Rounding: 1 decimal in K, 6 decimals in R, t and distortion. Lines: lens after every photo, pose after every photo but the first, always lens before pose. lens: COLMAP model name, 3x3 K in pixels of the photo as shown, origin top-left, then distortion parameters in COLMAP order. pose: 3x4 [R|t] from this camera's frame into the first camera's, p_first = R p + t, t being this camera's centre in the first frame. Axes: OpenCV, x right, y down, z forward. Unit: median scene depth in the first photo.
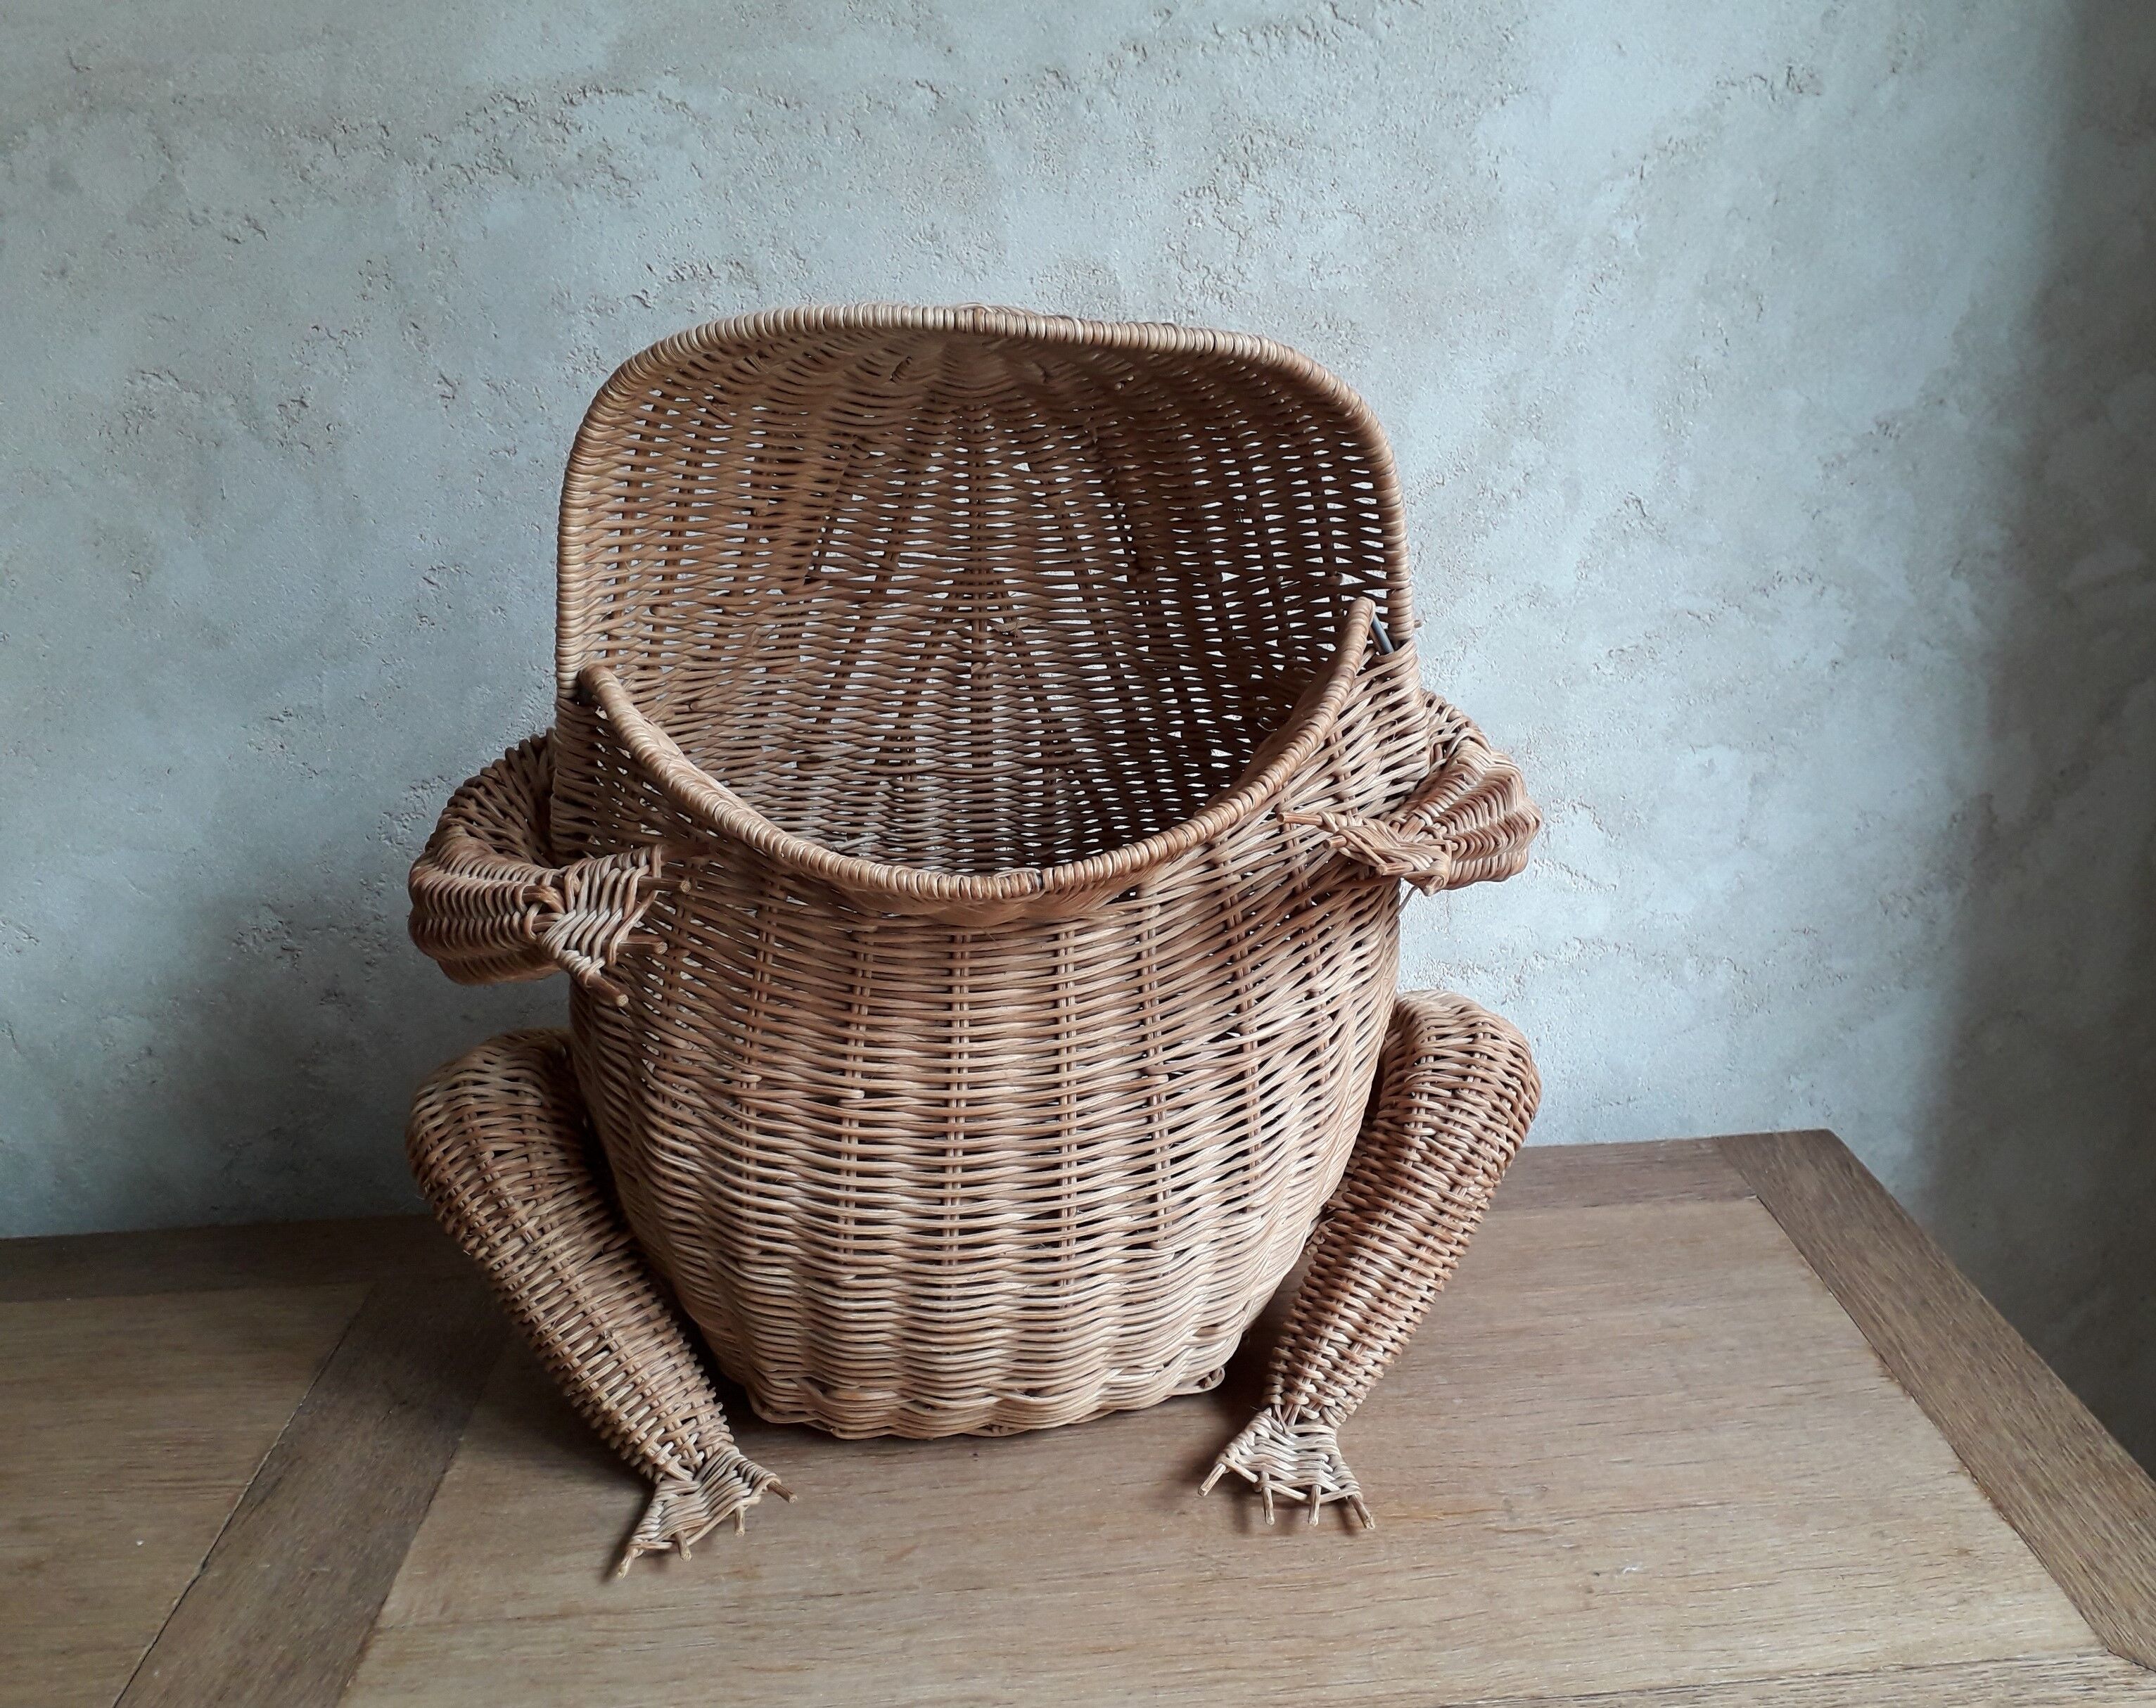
lens RADIAL K [[2067.7, 0, 1291.0], [0, 2067.7, 855.4], [0, 0, 1]] dist [0.001263, 0.014228]
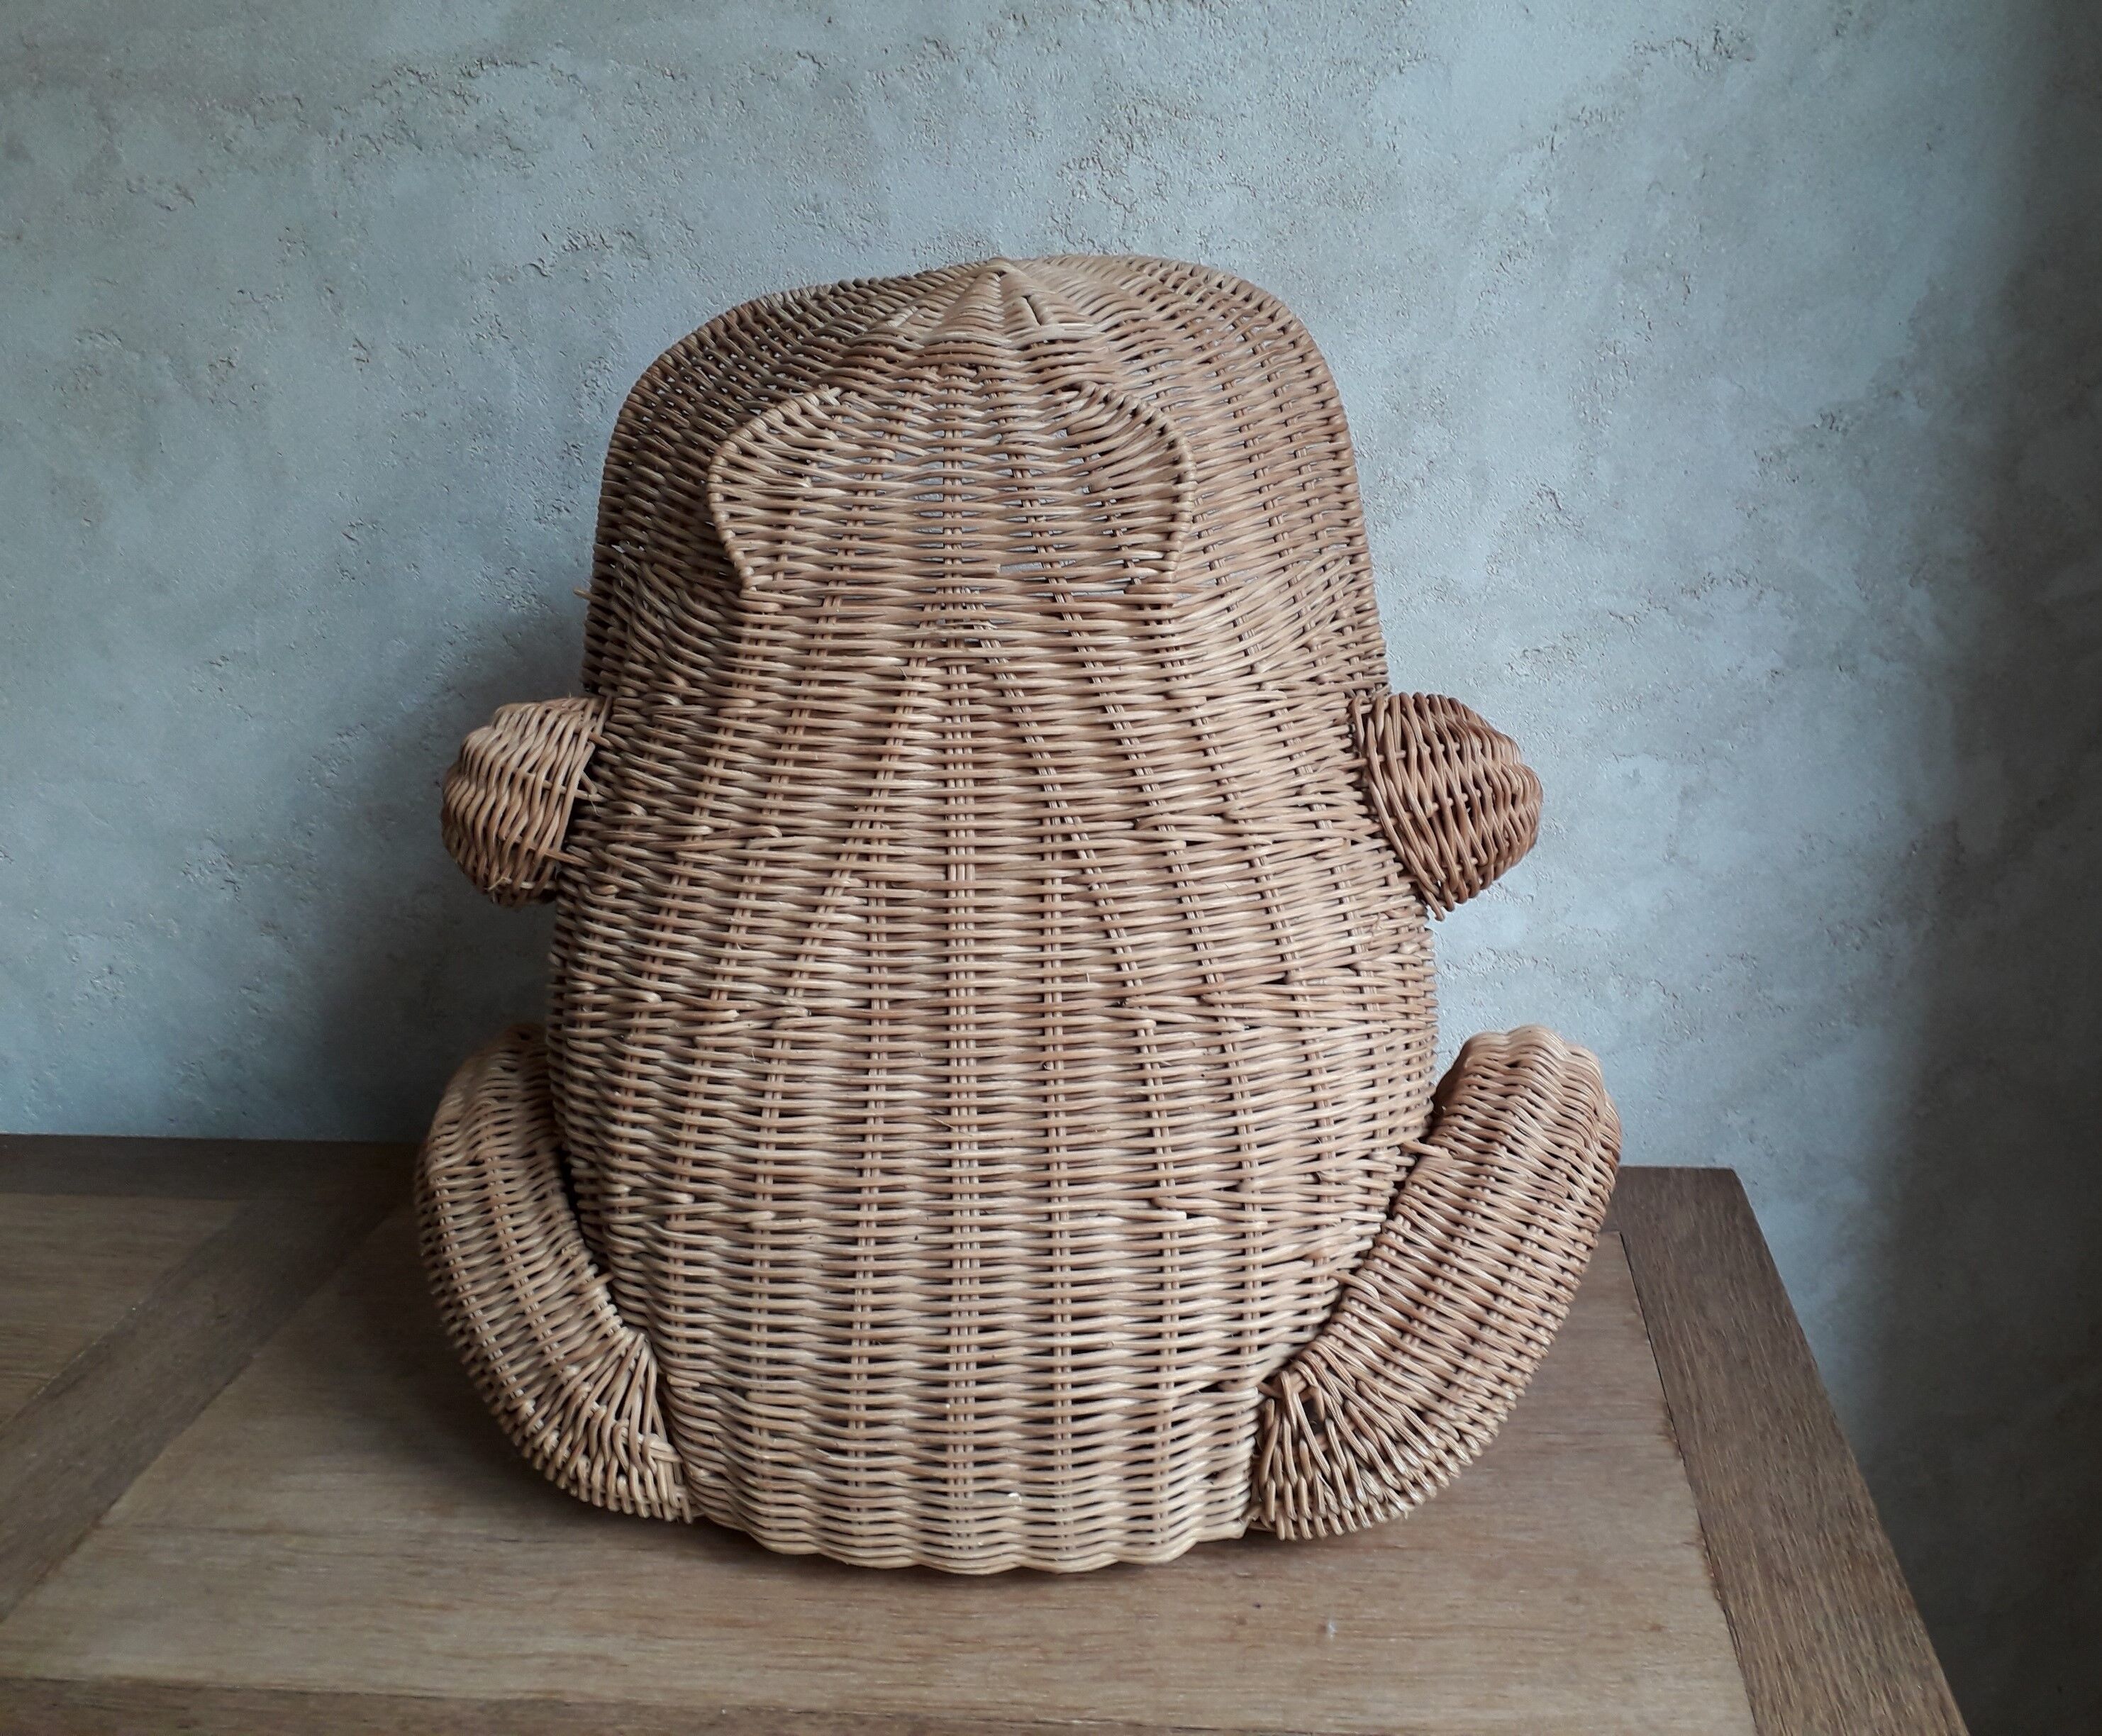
lens RADIAL K [[2079.8, 0, 1230.4], [0, 2079.8, 873.8], [0, 0, 1]] dist [0.019794, -0.020553]
pose [[0.984596, 0.057394, -0.165158, 0.211172], [-0.055267, 0.998319, 0.017449, -0.005917], [0.165882, -0.008053, 0.986113, 0.034707]]
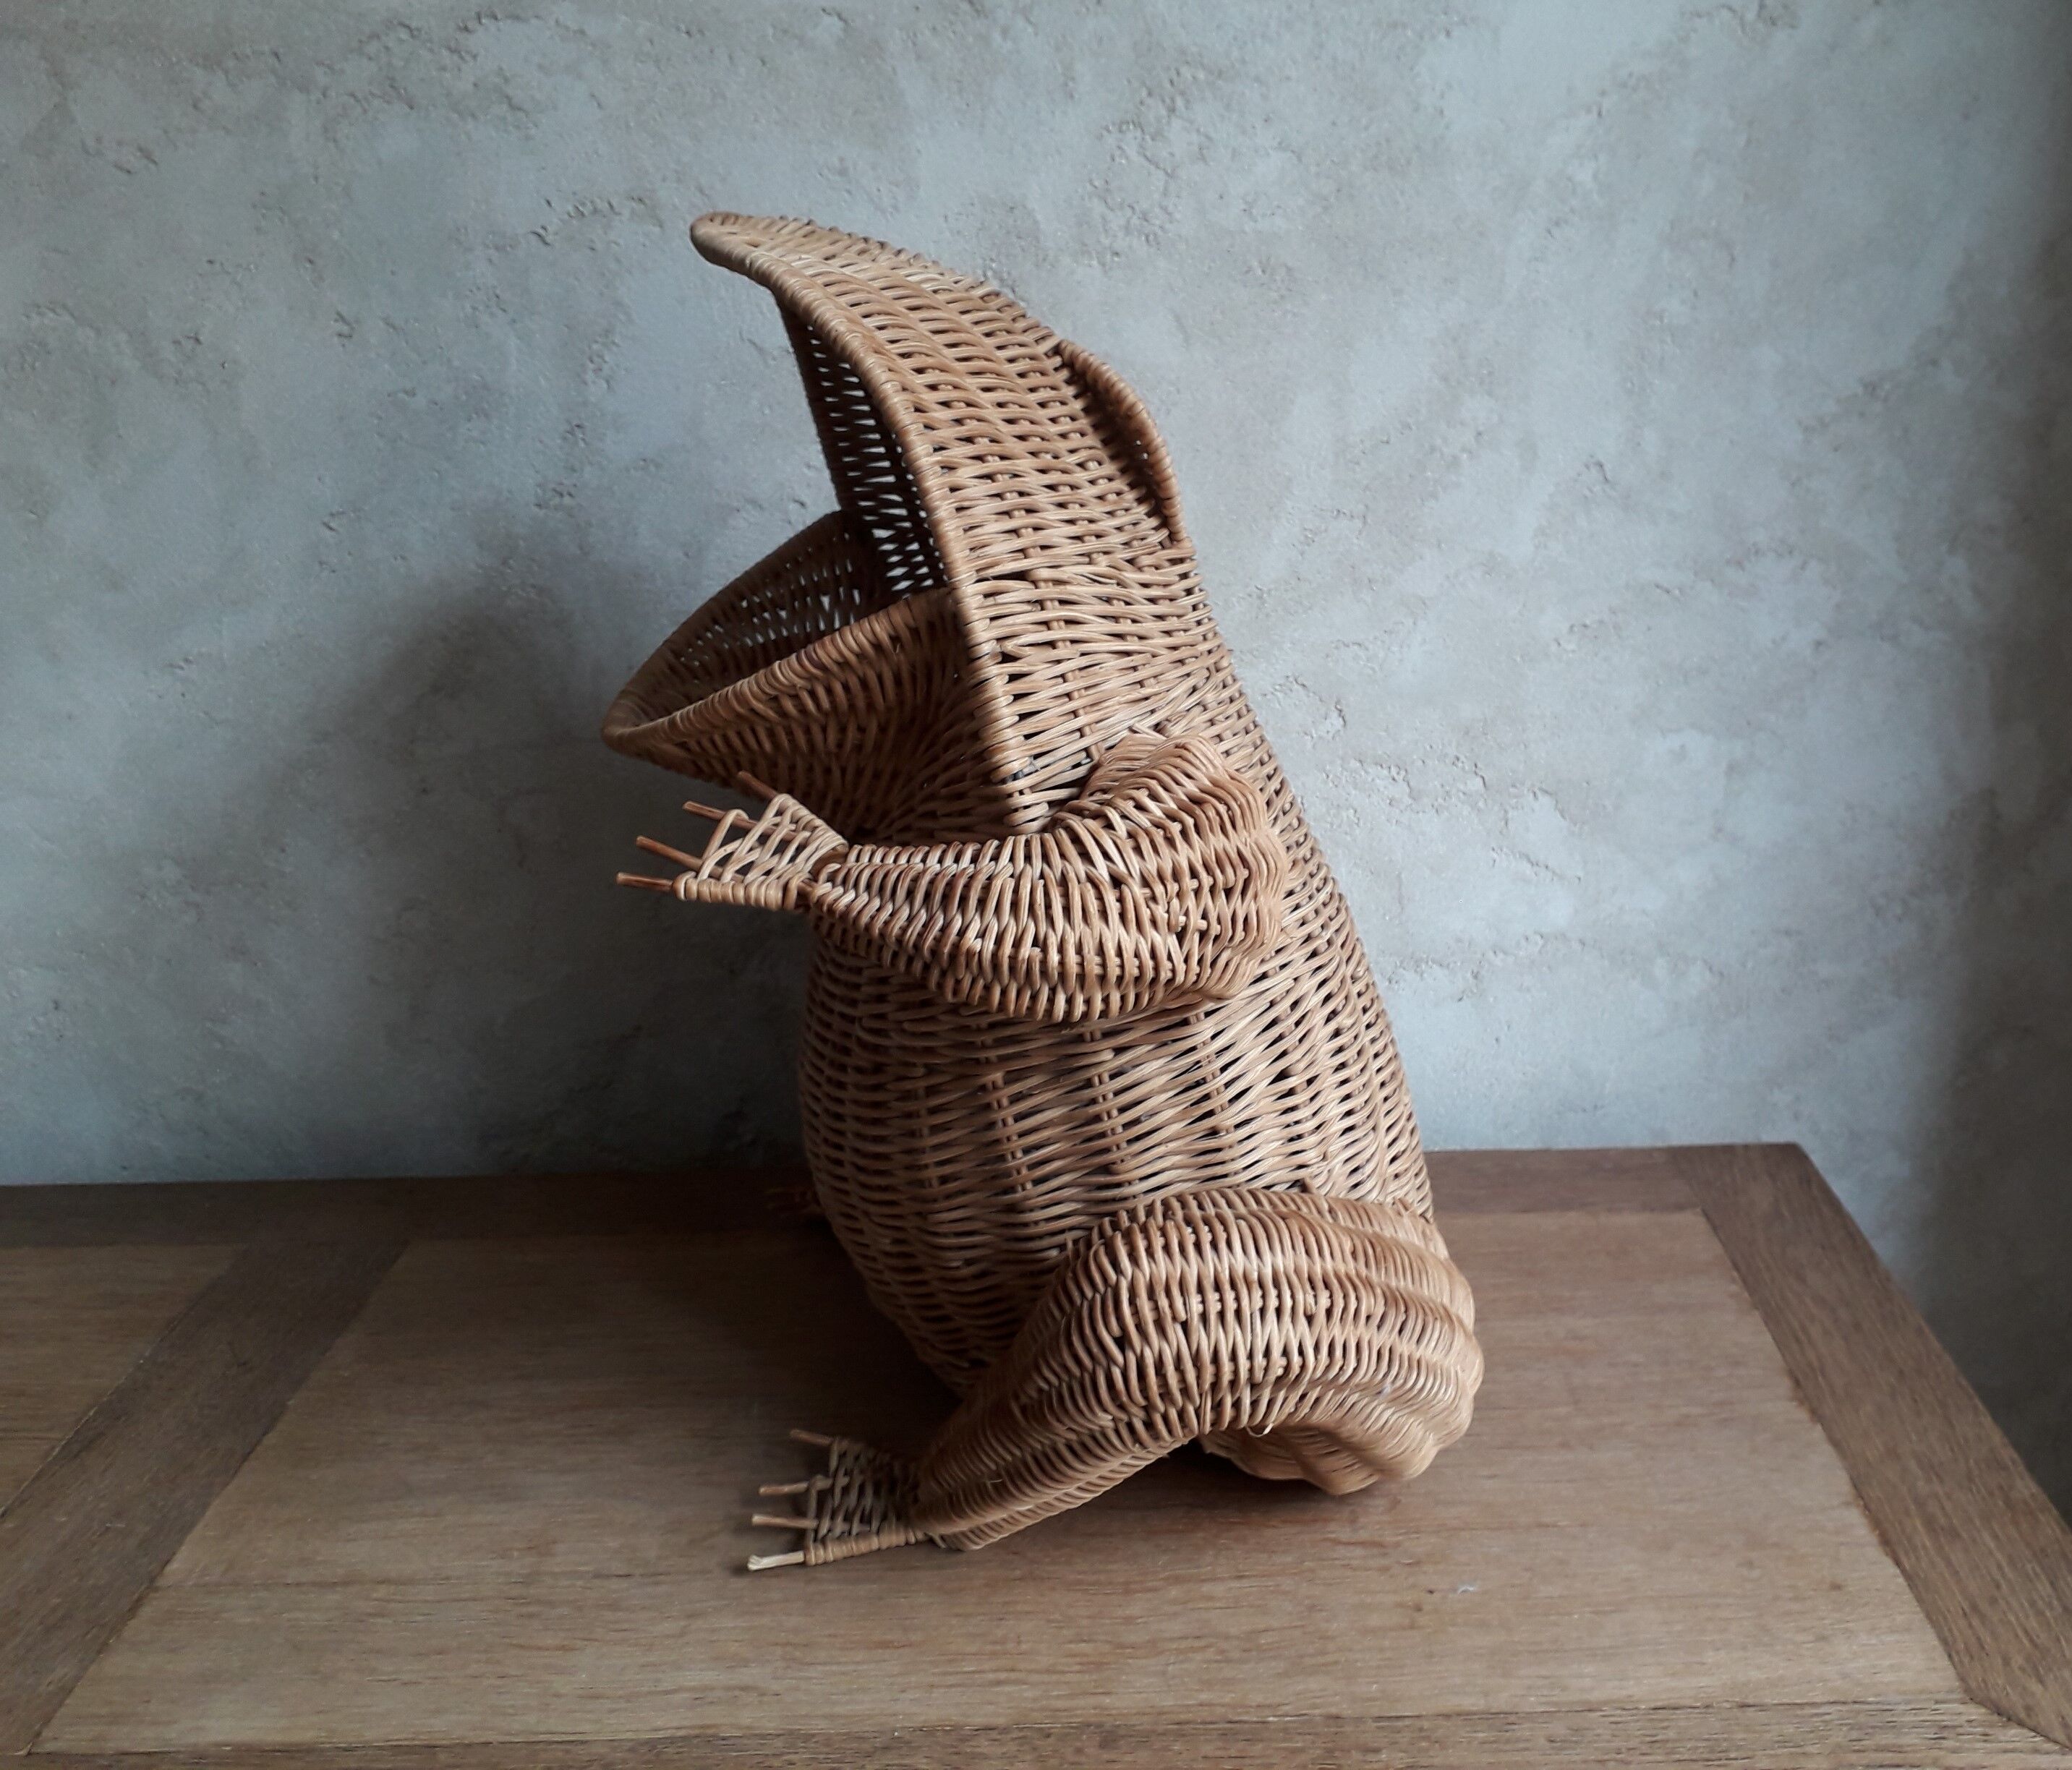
lens RADIAL K [[2131.7, 0, 1302.9], [0, 2131.7, 881.8], [0, 0, 1]] dist [0.005203, -0.005189]
pose [[0.997557, 0.025220, -0.065152, 0.112530], [-0.025229, 0.999681, 0.000685, 0.022664], [0.065149, 0.000960, 0.997875, 0.030744]]
